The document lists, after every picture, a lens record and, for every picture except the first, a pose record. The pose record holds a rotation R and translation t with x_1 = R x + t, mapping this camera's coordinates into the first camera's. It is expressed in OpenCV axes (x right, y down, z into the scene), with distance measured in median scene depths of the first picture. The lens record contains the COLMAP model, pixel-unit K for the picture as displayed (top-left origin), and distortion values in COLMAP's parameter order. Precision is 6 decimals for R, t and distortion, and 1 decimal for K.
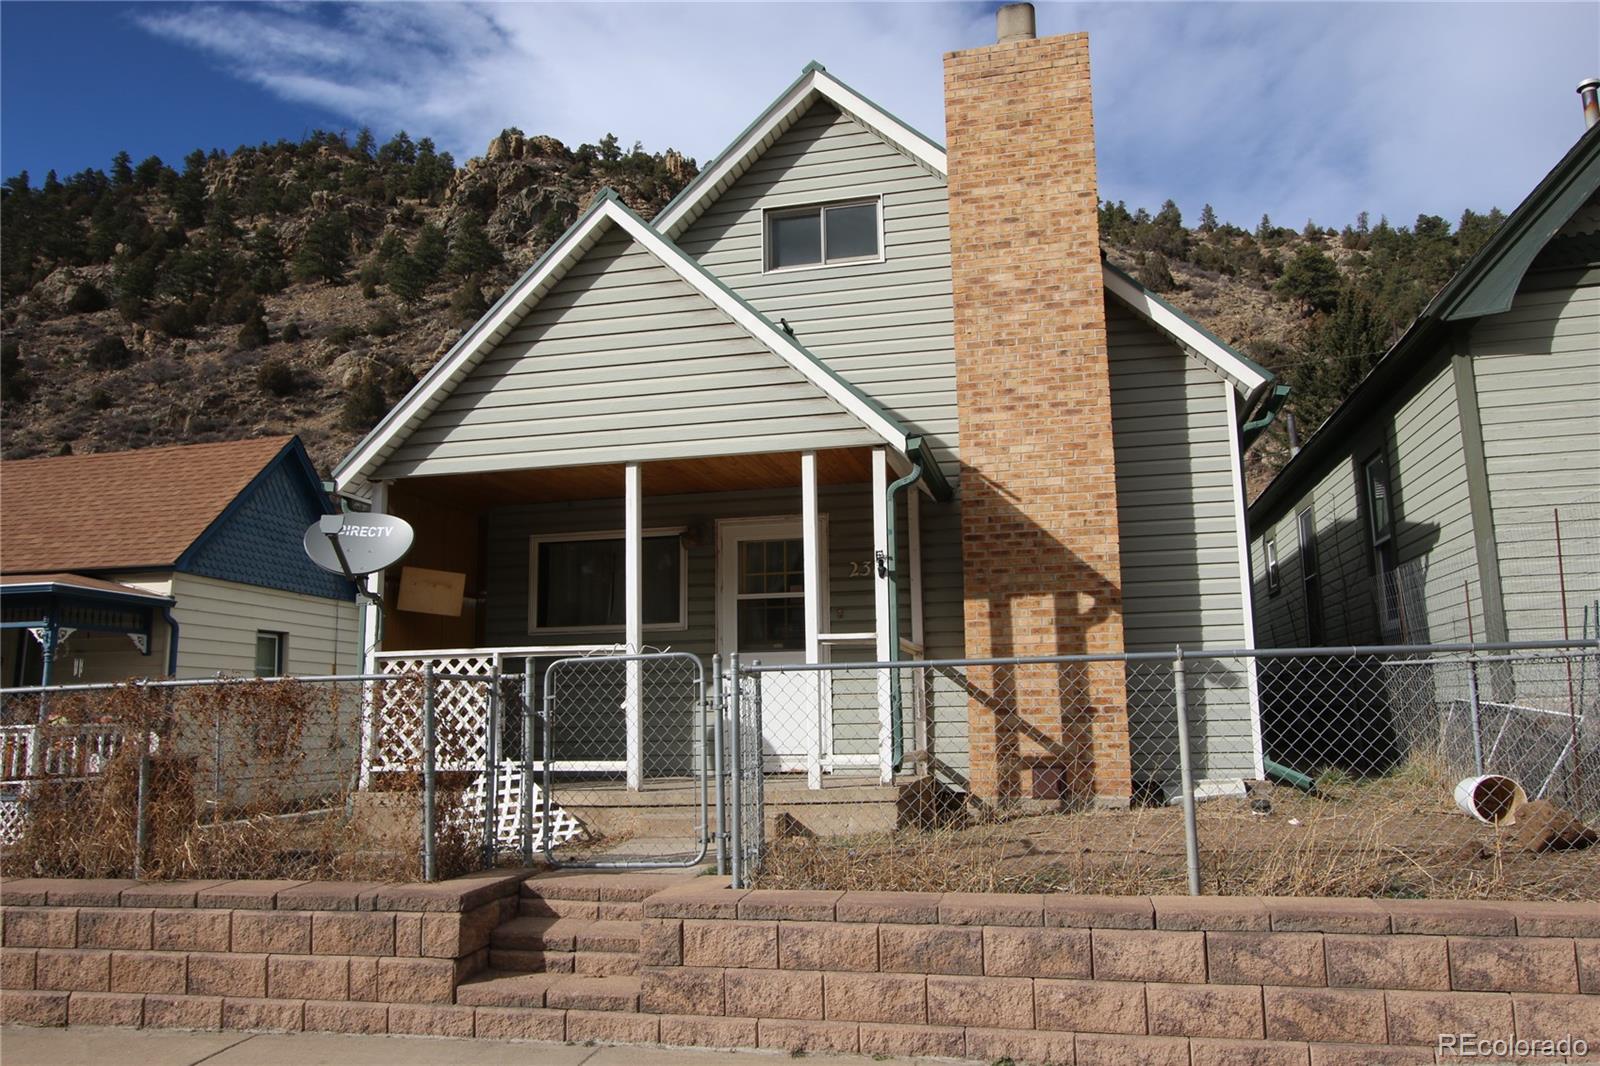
lens RADIAL K [[1137.6, 0, 798.0], [0, 1137.6, 544.9], [0, 0, 1]] dist [-0.007987, 0.013627]
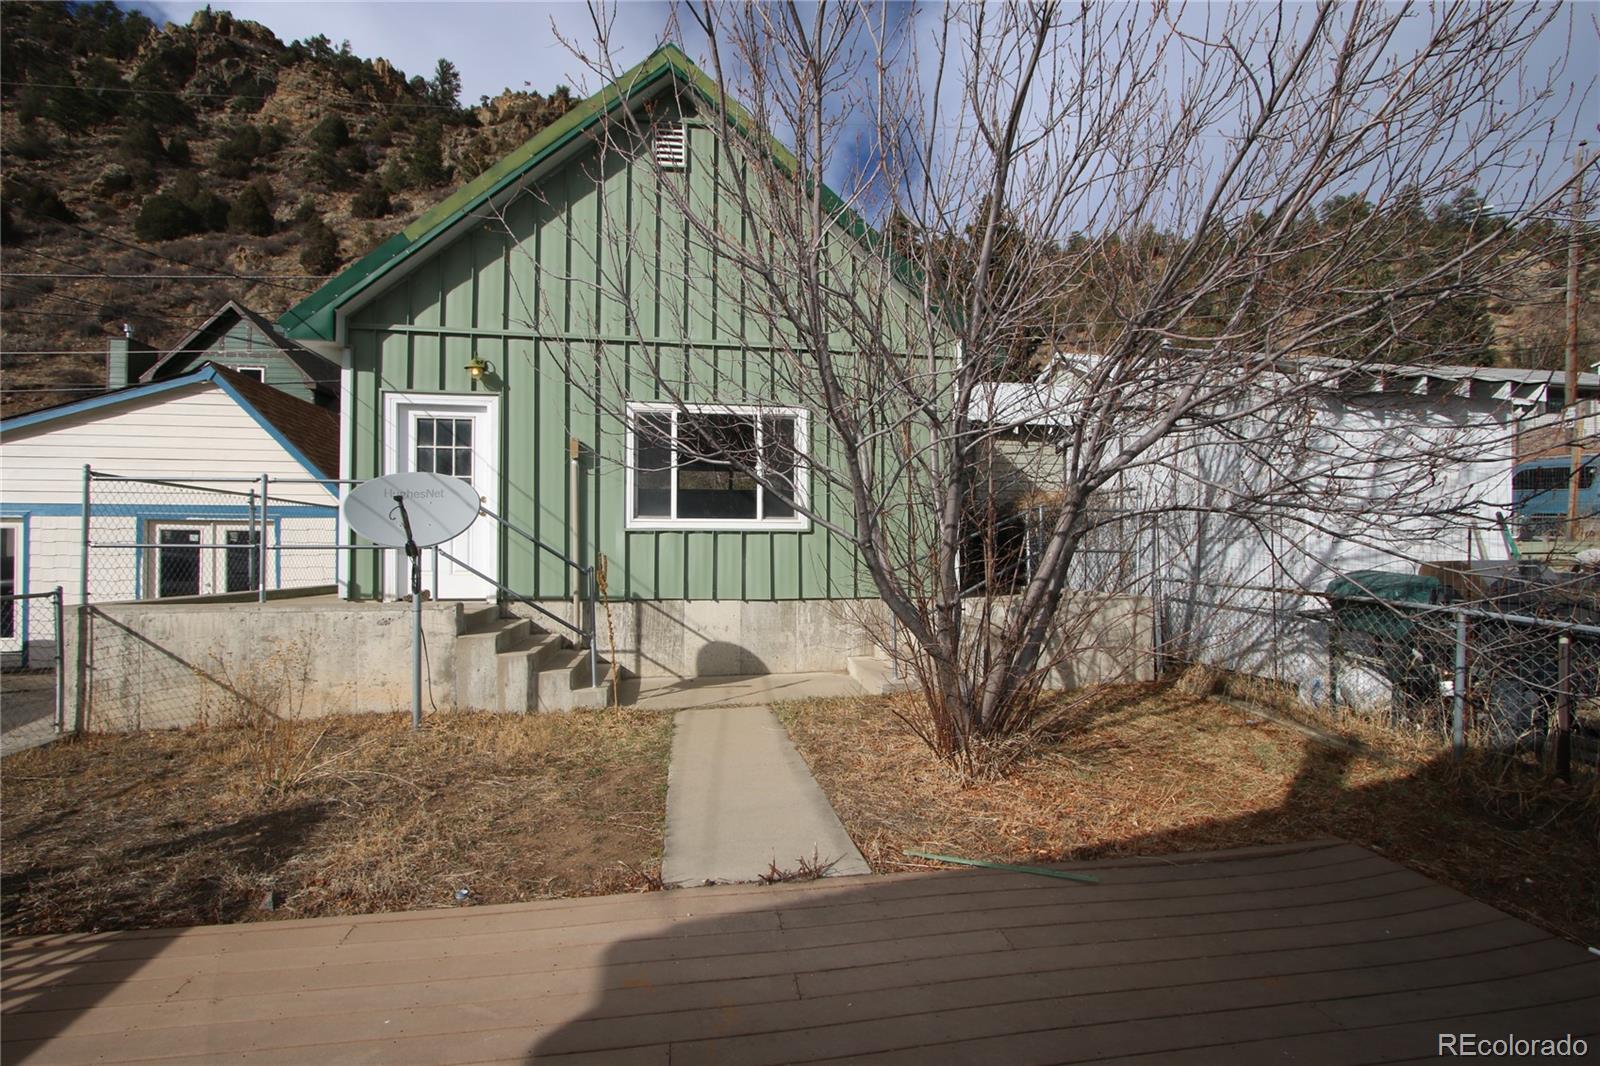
lens RADIAL K [[736.0, 0, 802.9], [0, 736.0, 538.0], [0, 0, 1]] dist [-0.017469, 0.002261]
pose [[0.926021, 0.022667, 0.376792, 0.239169], [-0.073844, 0.989787, 0.121938, 0.139189], [-0.370179, -0.140741, 0.918237, 1.463518]]
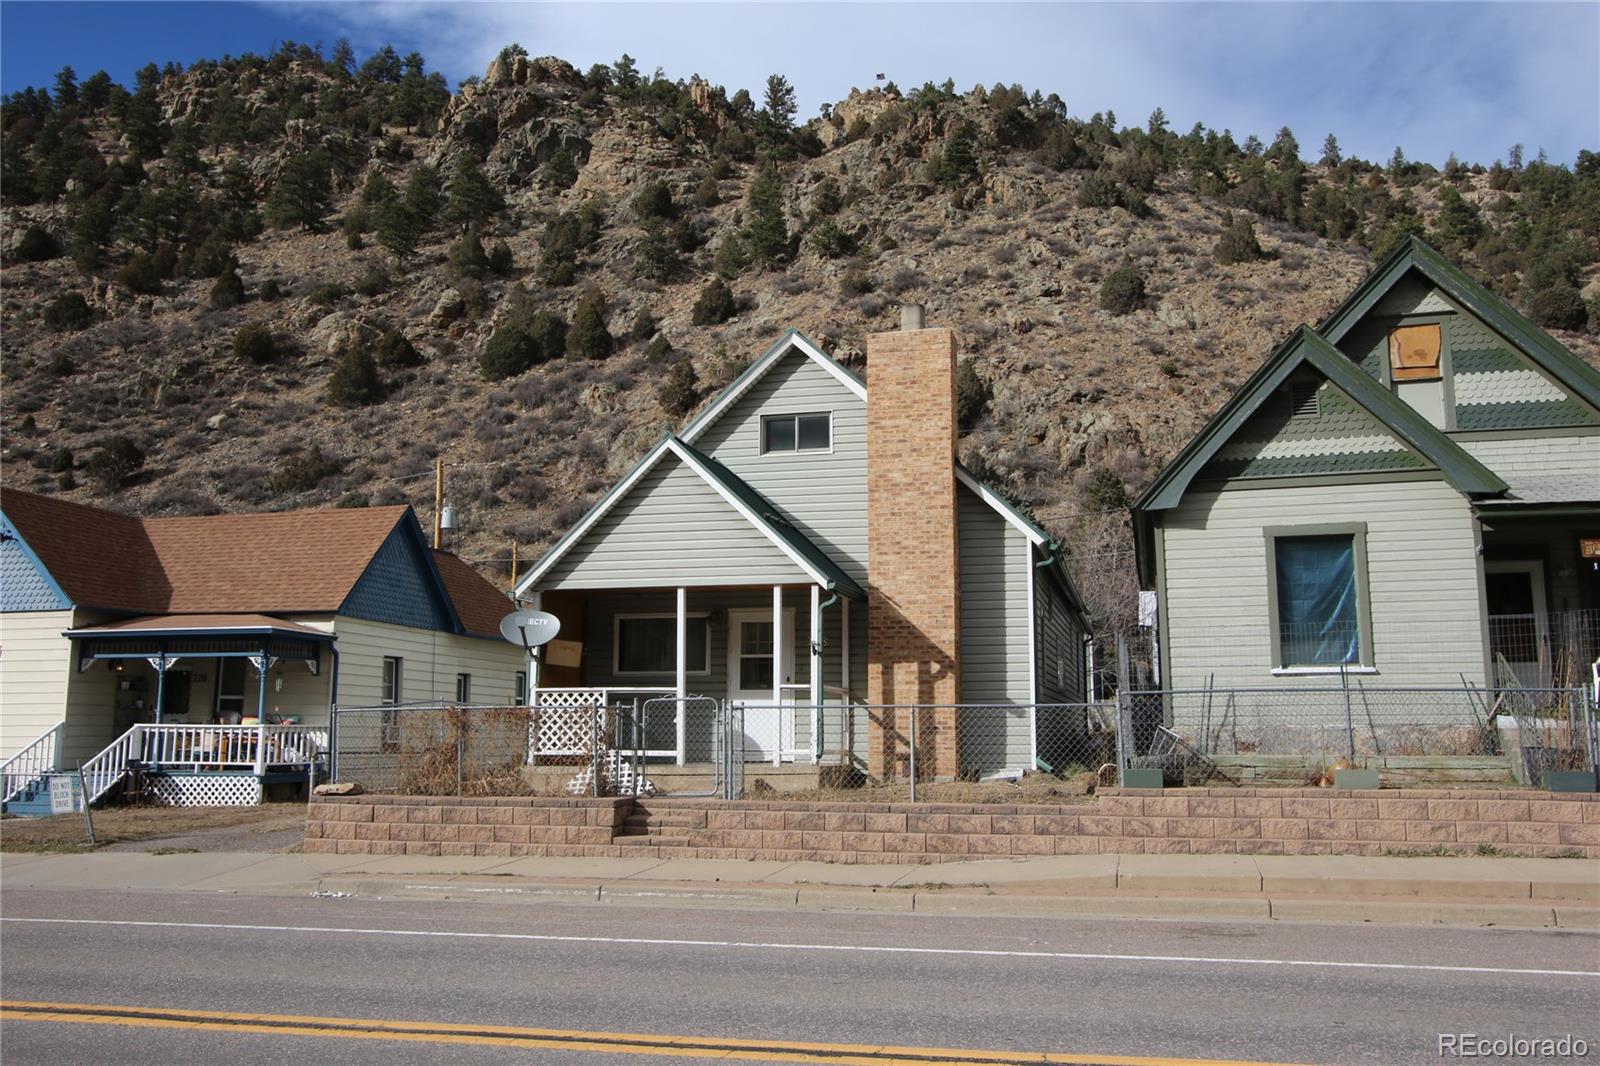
lens RADIAL K [[1365.4, 0, 796.6], [0, 1365.4, 541.9], [0, 0, 1]] dist [-0.000846, 0.015571]
pose [[0.999343, 0.014335, -0.033282, 0.058561], [-0.013912, 0.999820, 0.012907, -0.093745], [0.033461, -0.012435, 0.999363, -0.625521]]
